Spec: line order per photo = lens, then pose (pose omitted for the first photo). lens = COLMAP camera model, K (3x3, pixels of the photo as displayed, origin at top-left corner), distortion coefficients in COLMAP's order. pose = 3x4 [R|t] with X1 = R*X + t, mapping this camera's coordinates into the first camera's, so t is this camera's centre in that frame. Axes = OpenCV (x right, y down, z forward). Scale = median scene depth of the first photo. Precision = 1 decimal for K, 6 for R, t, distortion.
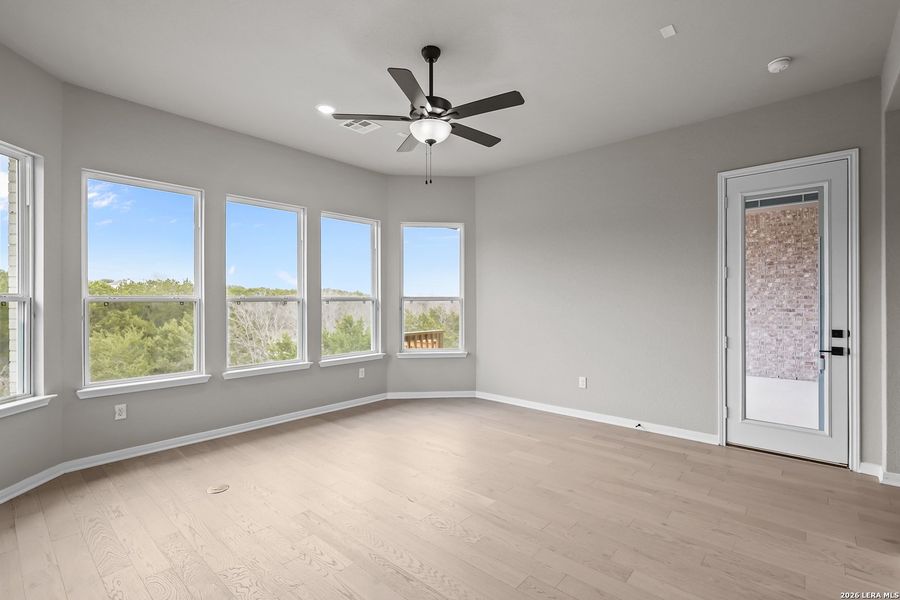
lens RADIAL K [[416.1, 0, 452.2], [0, 416.1, 294.4], [0, 0, 1]] dist [-0.000797, 0.001291]
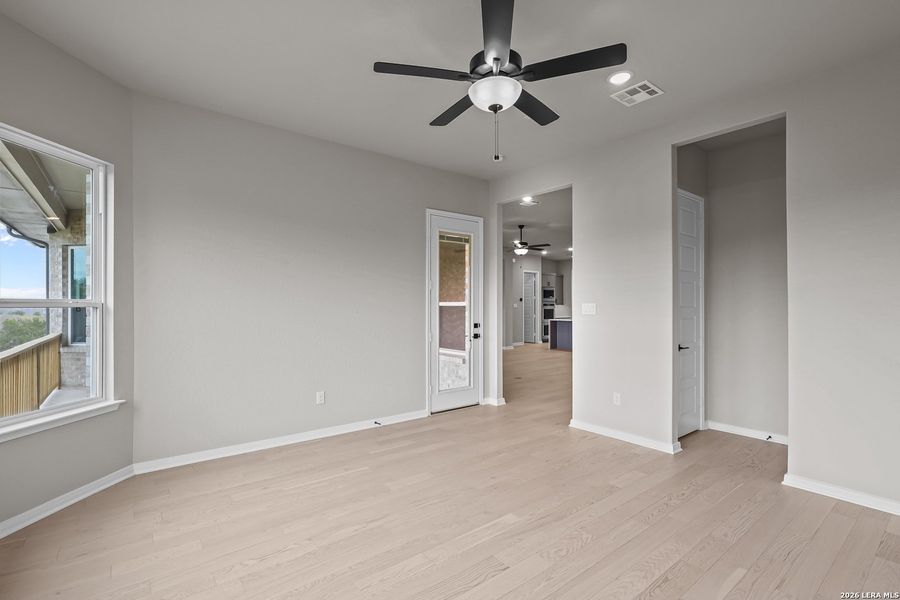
lens RADIAL K [[416.1, 0, 440.6], [0, 416.1, 301.8], [0, 0, 1]] dist [-0.000797, 0.001291]
pose [[0.197919, 0.006306, 0.980198, -0.655850], [-0.011161, 0.999929, -0.004179, 0.006709], [-0.980155, -0.010113, 0.197975, 0.723990]]
